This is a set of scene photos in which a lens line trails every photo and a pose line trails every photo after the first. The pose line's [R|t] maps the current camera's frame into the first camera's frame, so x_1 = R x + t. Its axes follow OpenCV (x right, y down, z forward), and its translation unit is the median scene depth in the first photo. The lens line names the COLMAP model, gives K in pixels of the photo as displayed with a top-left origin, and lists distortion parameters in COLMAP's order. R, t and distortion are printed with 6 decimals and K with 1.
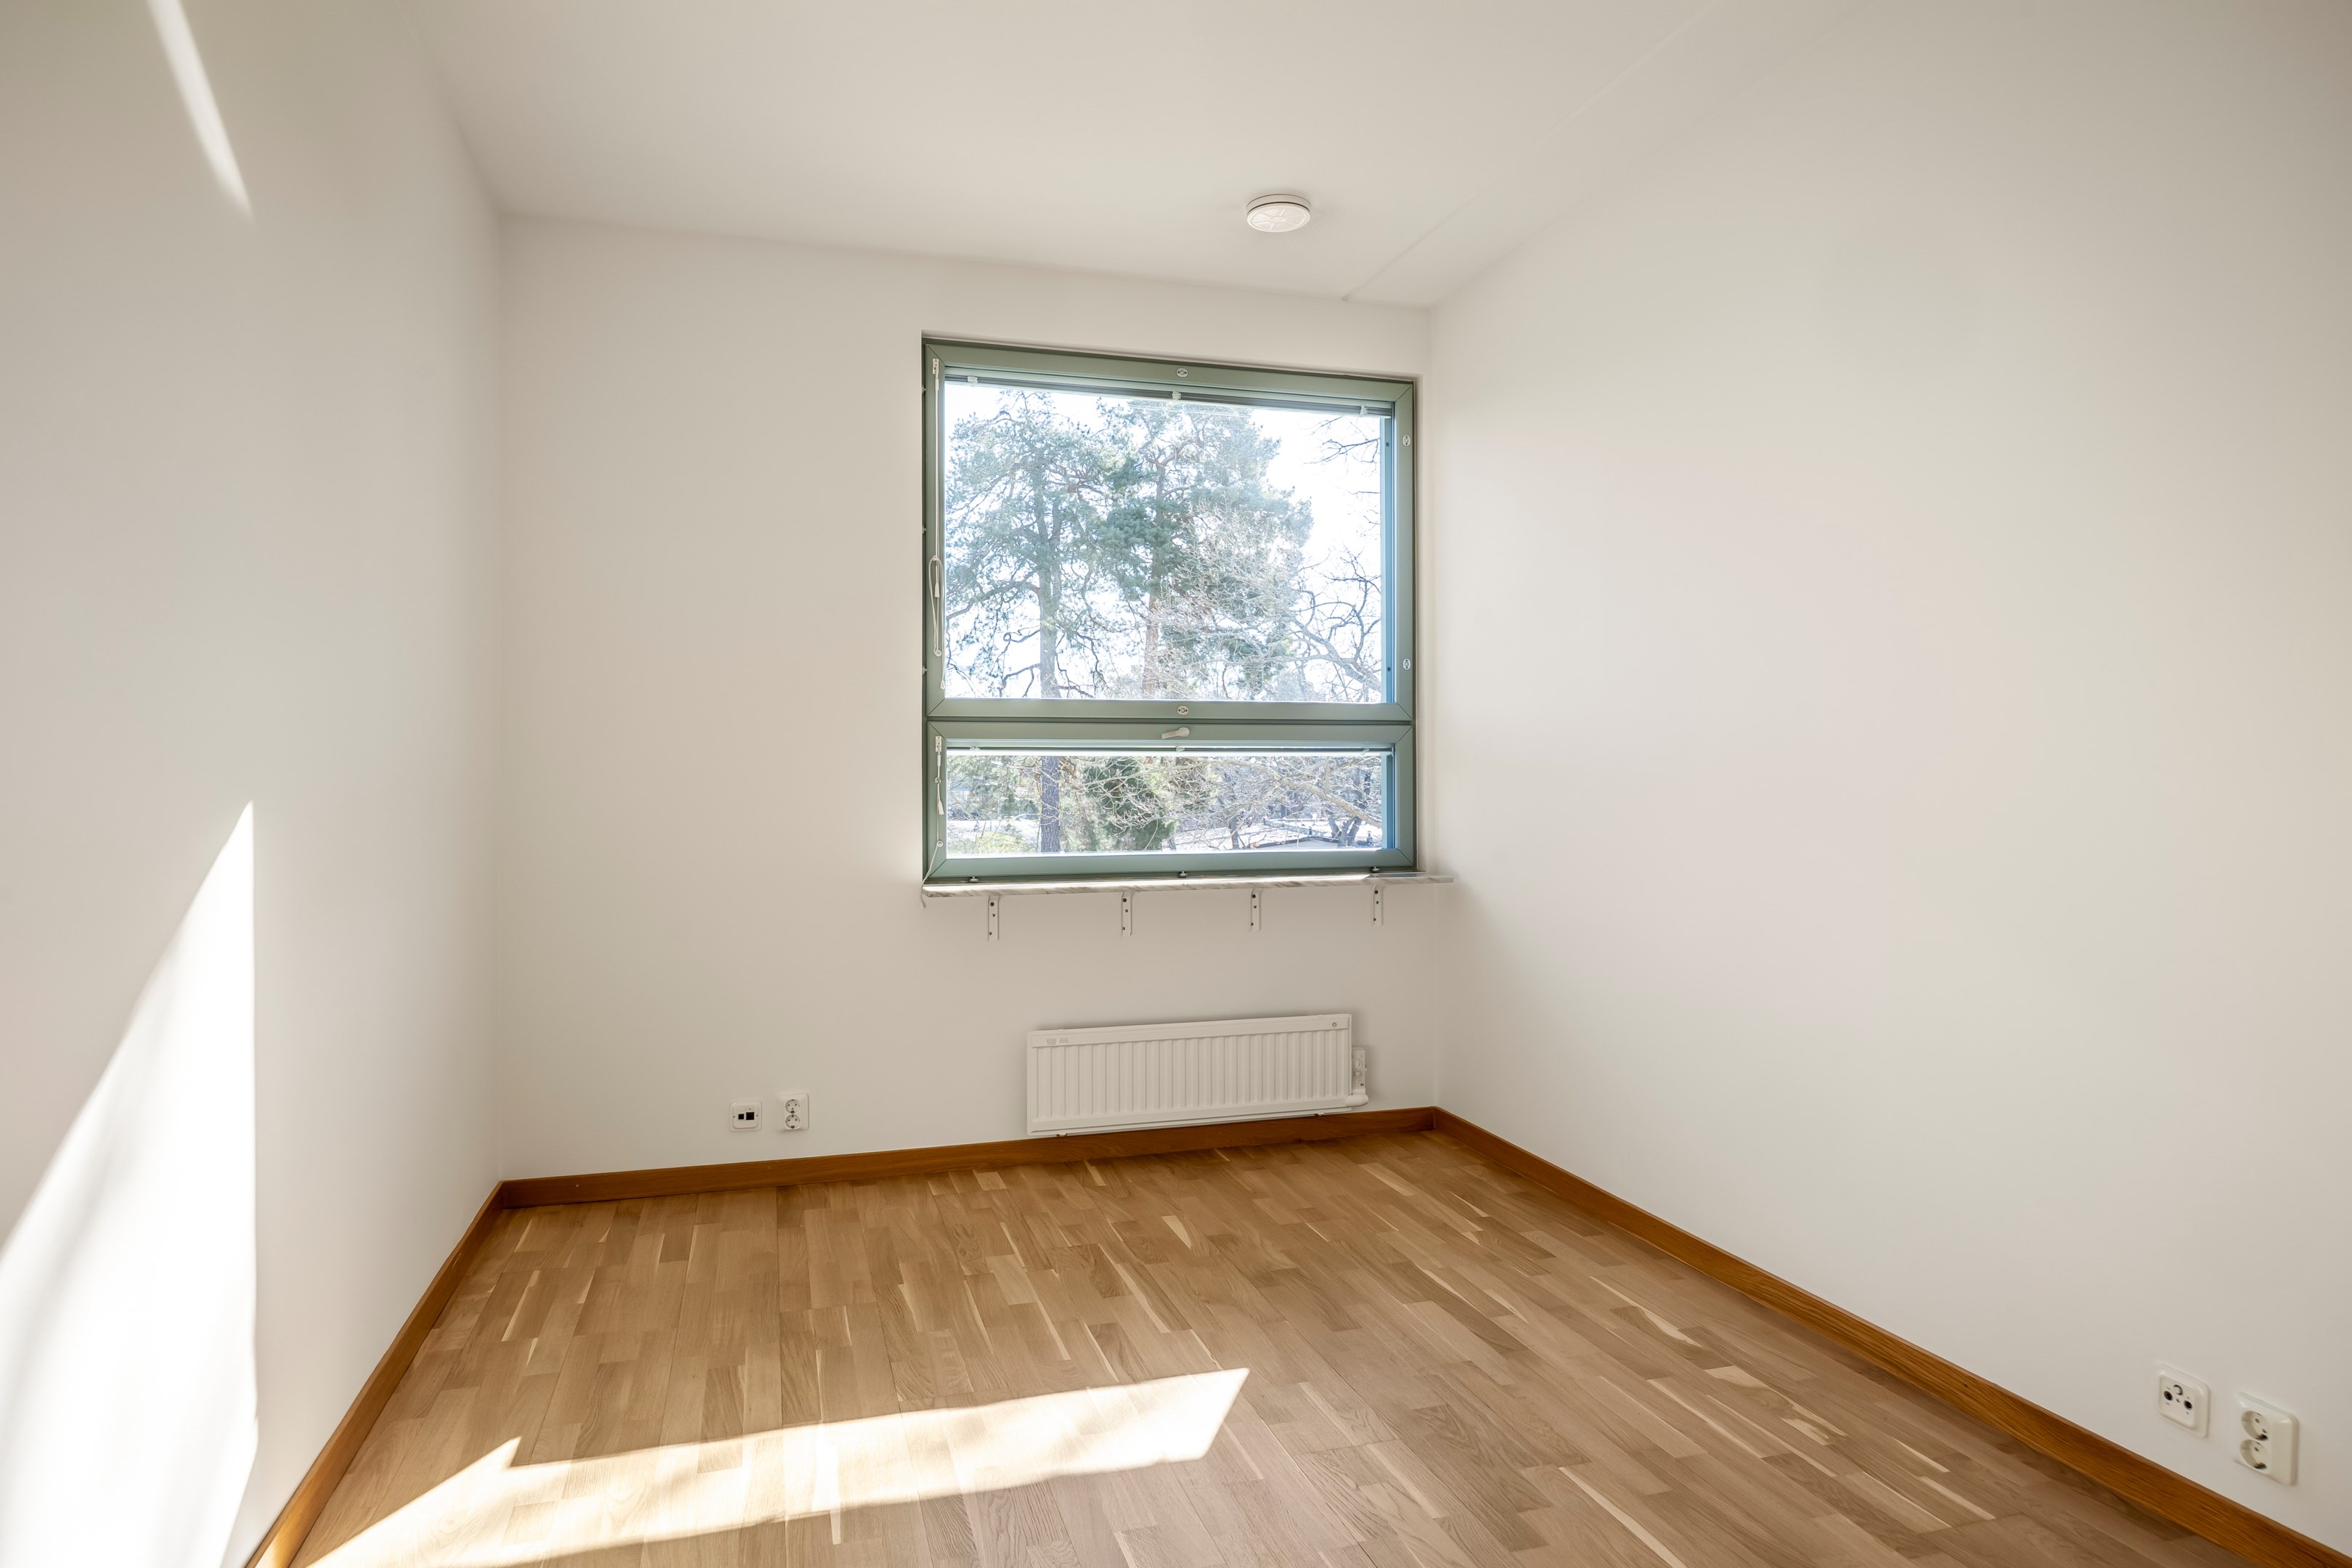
lens RADIAL K [[1381.9, 0, 1179.1], [0, 1381.9, 781.9], [0, 0, 1]] dist [0.006253, -0.000374]
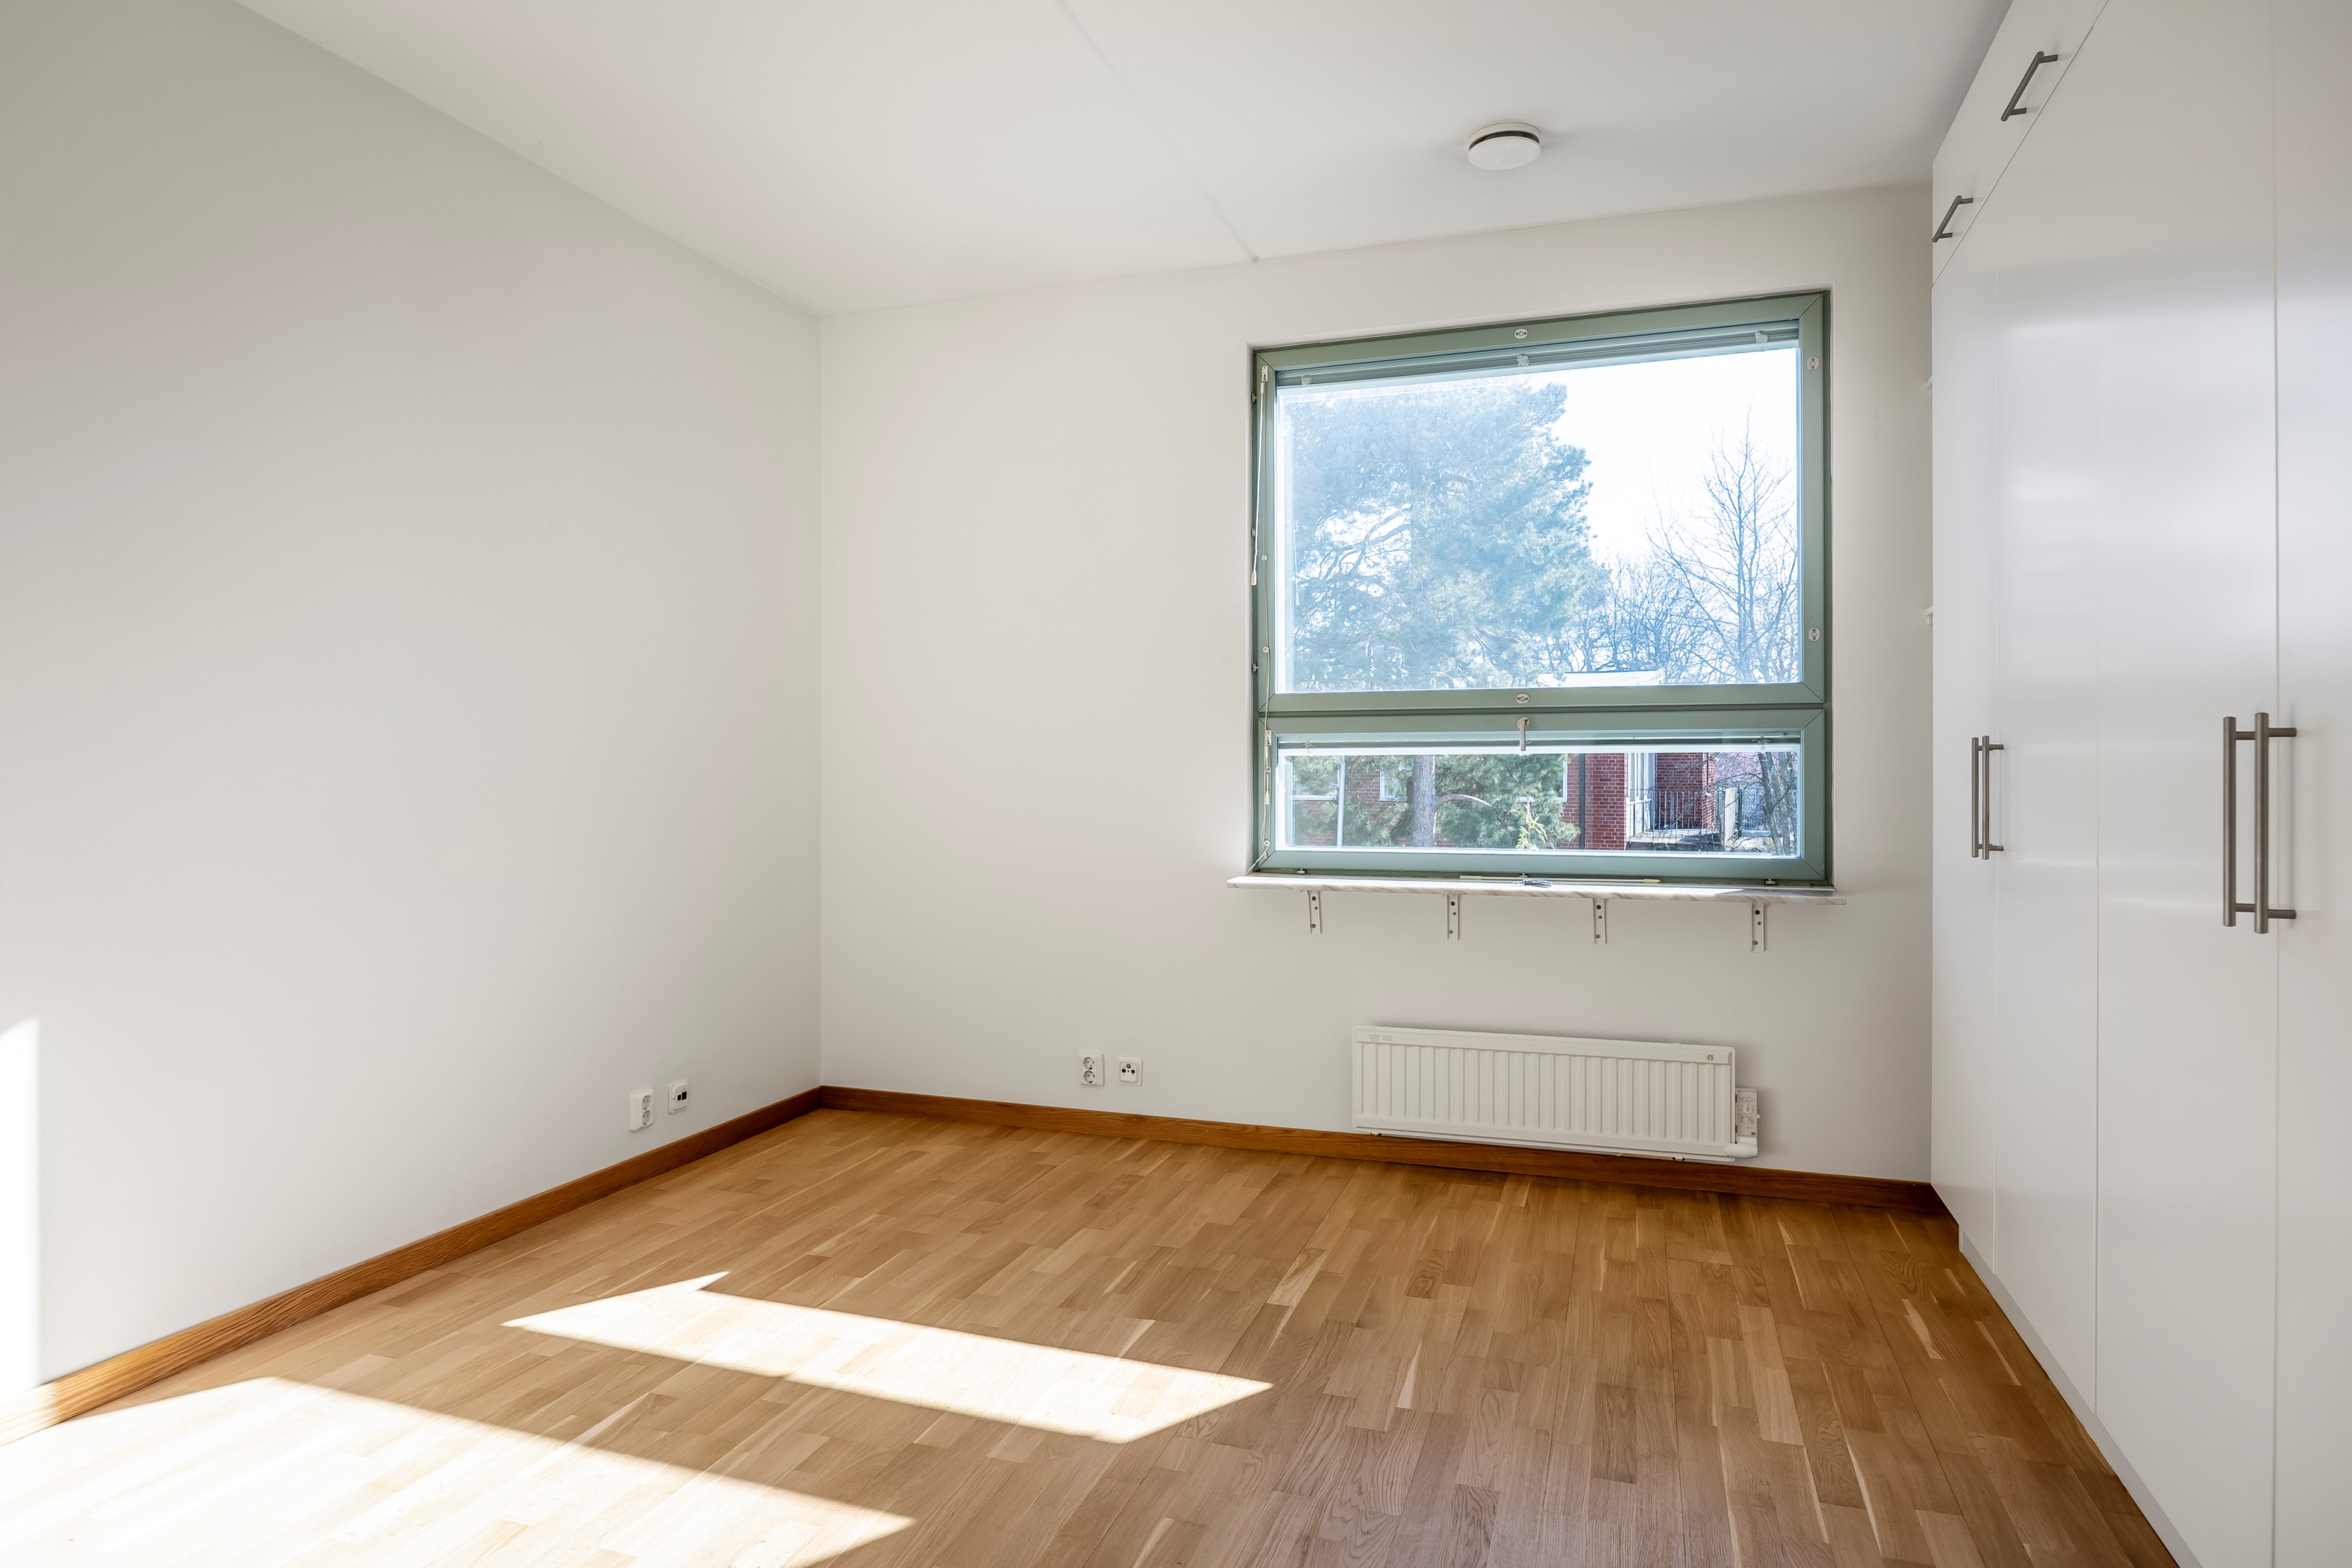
lens RADIAL K [[1381.9, 0, 1179.6], [0, 1381.9, 778.1], [0, 0, 1]] dist [0.006253, -0.000374]
pose [[0.820295, 0.004521, -0.571923, 0.346445], [-0.003254, 0.999989, 0.003238, -0.000848], [0.571931, -0.000795, 0.820301, 0.107270]]
